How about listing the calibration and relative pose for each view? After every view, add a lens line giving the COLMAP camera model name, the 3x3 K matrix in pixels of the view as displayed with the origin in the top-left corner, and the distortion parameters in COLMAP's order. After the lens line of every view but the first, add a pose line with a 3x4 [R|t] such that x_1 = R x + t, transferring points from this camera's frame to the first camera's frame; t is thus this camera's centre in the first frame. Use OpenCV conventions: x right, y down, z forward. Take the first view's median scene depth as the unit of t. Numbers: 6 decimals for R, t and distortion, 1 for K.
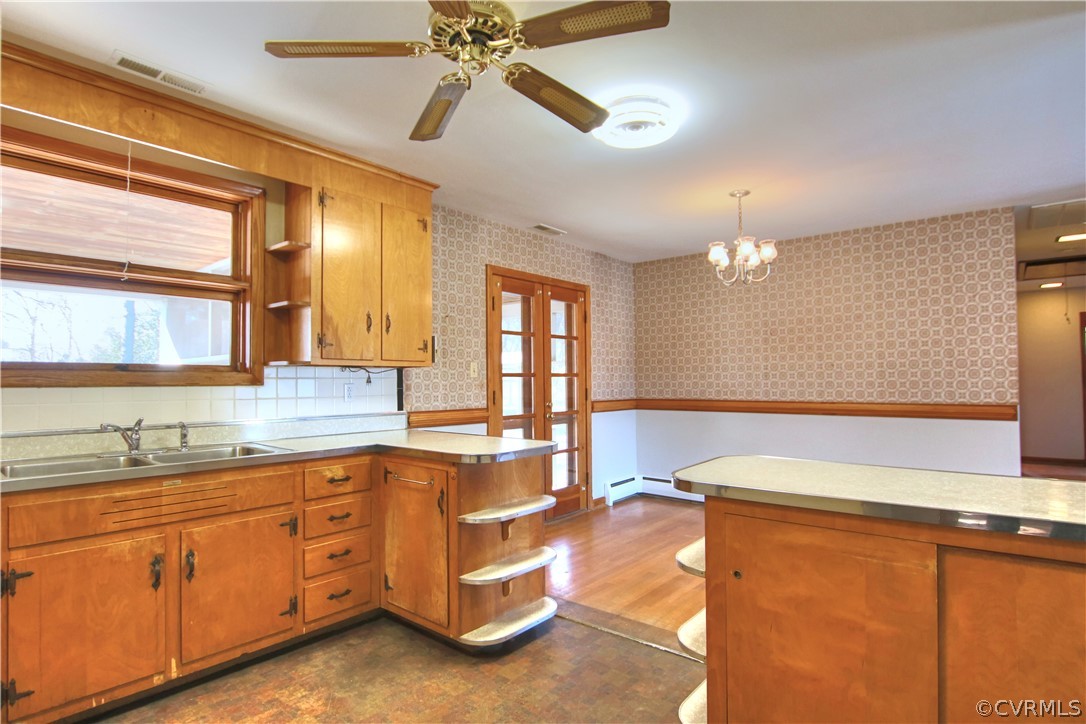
lens RADIAL K [[561.2, 0, 544.5], [0, 561.2, 367.1], [0, 0, 1]] dist [-0.028023, 0.001787]
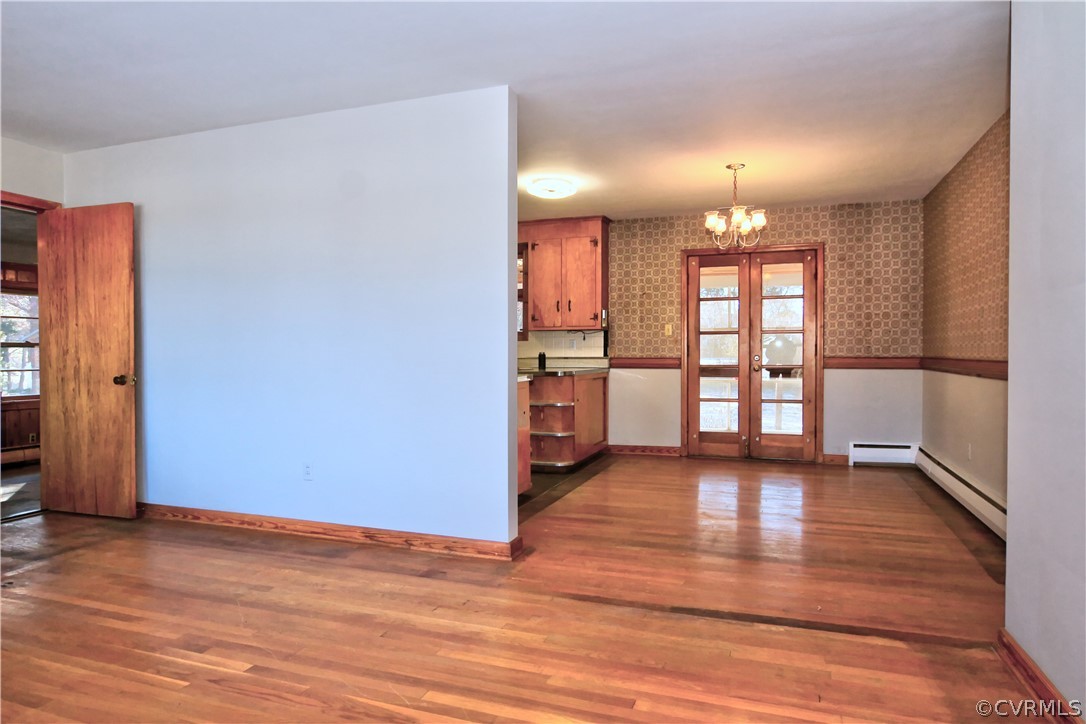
lens RADIAL K [[654.9, 0, 543.5], [0, 654.9, 366.4], [0, 0, 1]] dist [-0.025574, 0.016699]
pose [[0.343988, 0.025480, -0.938628, 1.561856], [0.024300, 0.999055, 0.036026, 0.035720], [0.938660, -0.035201, 0.343043, 0.189492]]
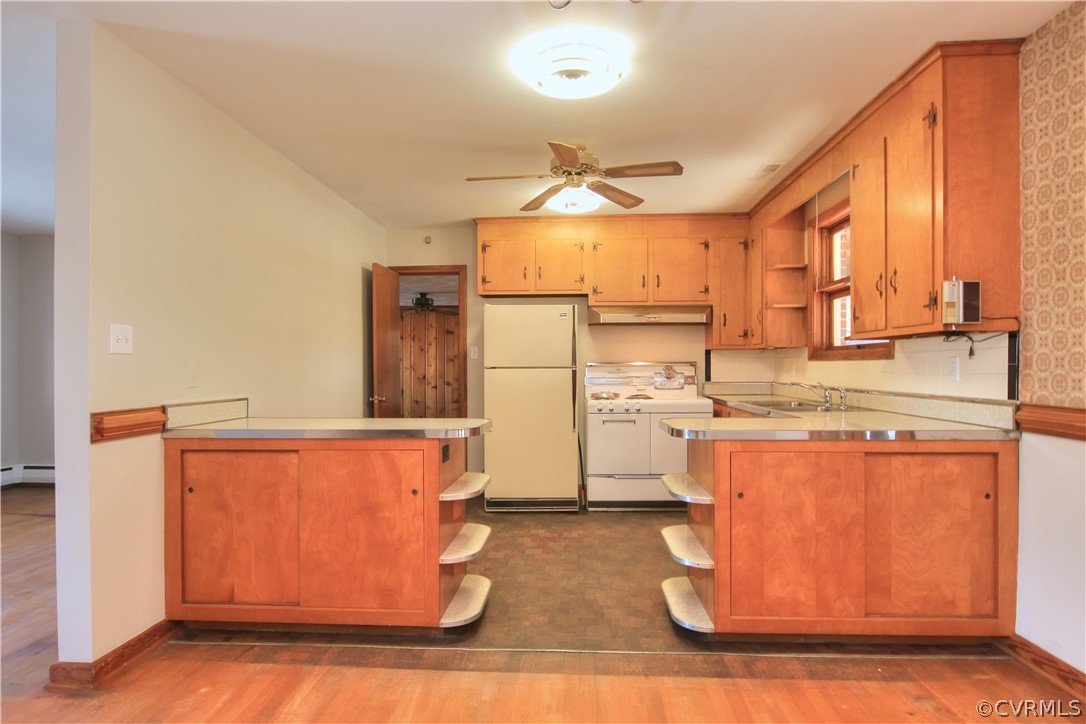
lens RADIAL K [[582.9, 0, 545.2], [0, 582.9, 364.6], [0, 0, 1]] dist [-0.018576, 0.000589]
pose [[-0.800035, 0.007417, -0.599908, 0.573955], [0.024008, 0.999518, -0.019659, 0.041596], [0.599473, -0.030131, -0.799828, 1.281077]]
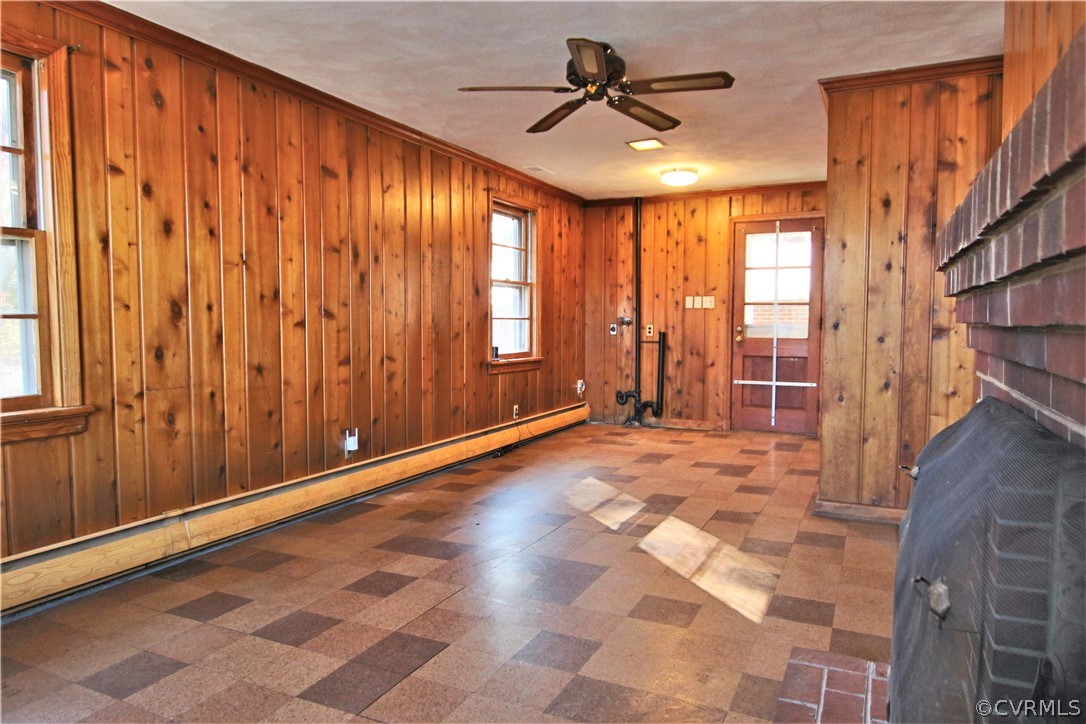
lens RADIAL K [[693.8, 0, 543.0], [0, 693.8, 362.0], [0, 0, 1]] dist [-0.009221, -0.000421]
pose [[0.241665, 0.063075, -0.968308, 0.542261], [0.026543, 0.997082, 0.071574, 0.072716], [0.969997, -0.042999, 0.239286, -1.081717]]
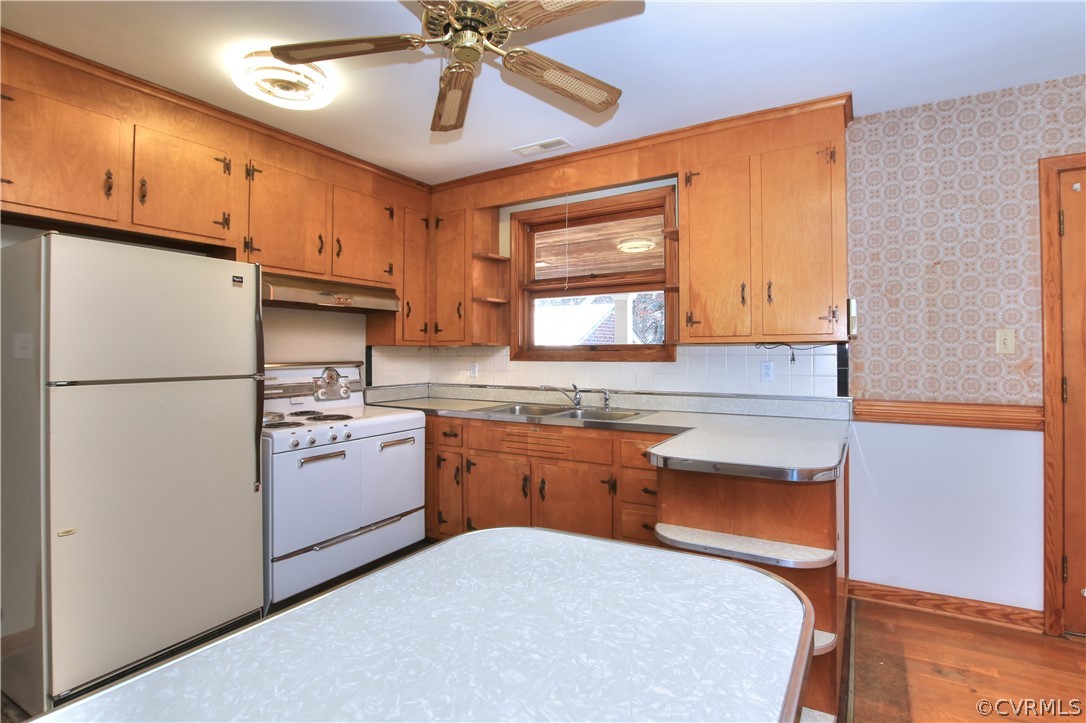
lens RADIAL K [[522.8, 0, 548.1], [0, 522.8, 349.3], [0, 0, 1]] dist [-0.028924, 0.000191]
pose [[0.147007, -0.000829, -0.989135, 0.428500], [0.028150, 0.999598, 0.003346, -0.002881], [0.988735, -0.028336, 0.146971, 0.517225]]
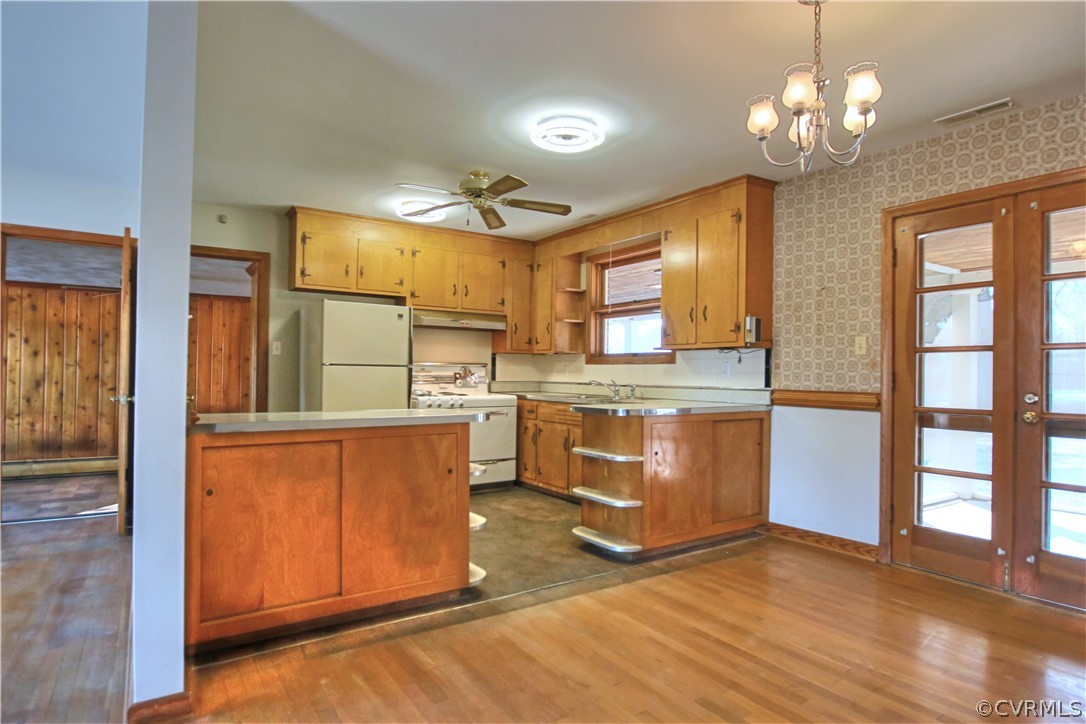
lens RADIAL K [[599.1, 0, 544.4], [0, 599.1, 367.9], [0, 0, 1]] dist [-0.025802, 0.000094]
pose [[-0.278971, -0.004856, -0.960287, 1.027785], [0.015471, 0.999835, -0.009551, 0.047427], [0.960175, -0.017521, -0.278850, 0.969444]]
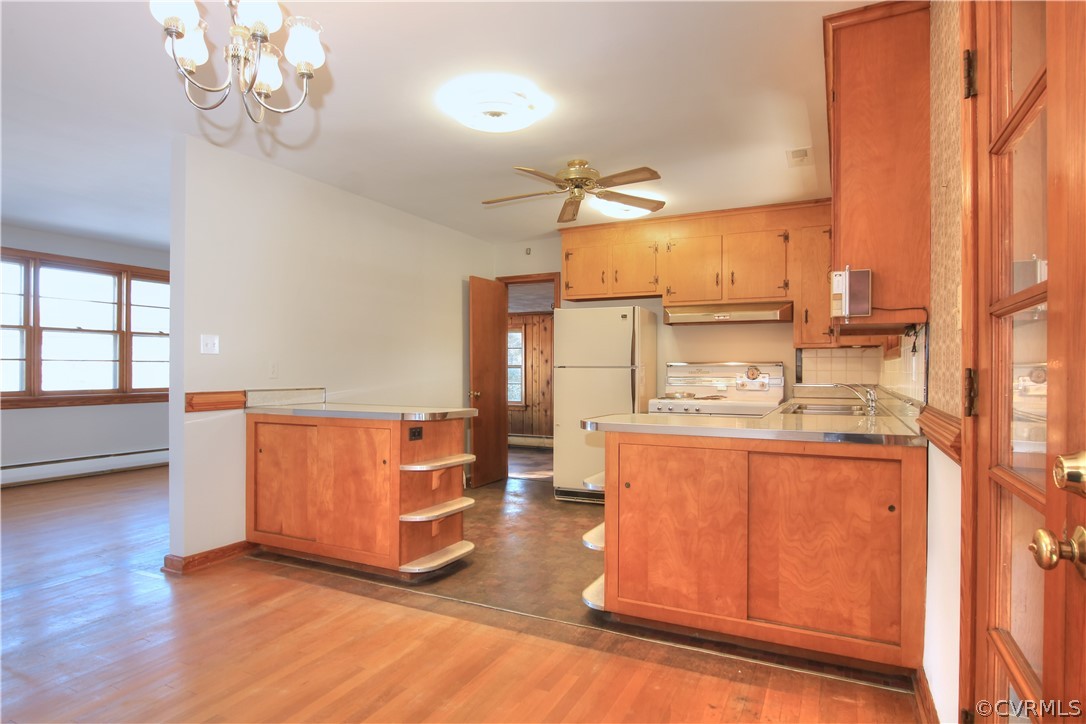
lens RADIAL K [[595.2, 0, 545.7], [0, 595.2, 365.6], [0, 0, 1]] dist [-0.018348, 0.000638]
pose [[-0.971347, 0.002711, -0.237651, 0.253264], [0.010098, 0.999503, -0.029873, 0.060162], [0.237452, -0.031417, -0.970891, 1.569508]]
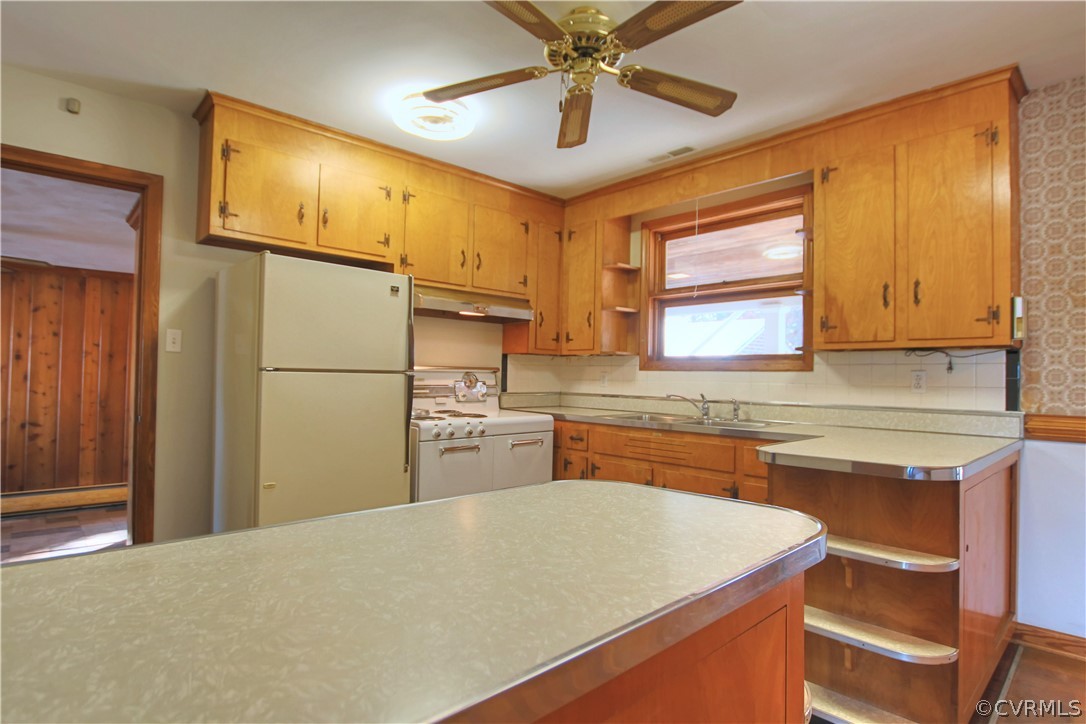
lens RADIAL K [[561.2, 0, 544.5], [0, 561.2, 367.1], [0, 0, 1]] dist [-0.028023, 0.001787]
pose [[-0.128392, -0.012613, -0.991643, 0.517558], [0.009965, 0.999852, -0.014007, 0.029789], [0.991673, -0.011680, -0.128248, 0.552966]]
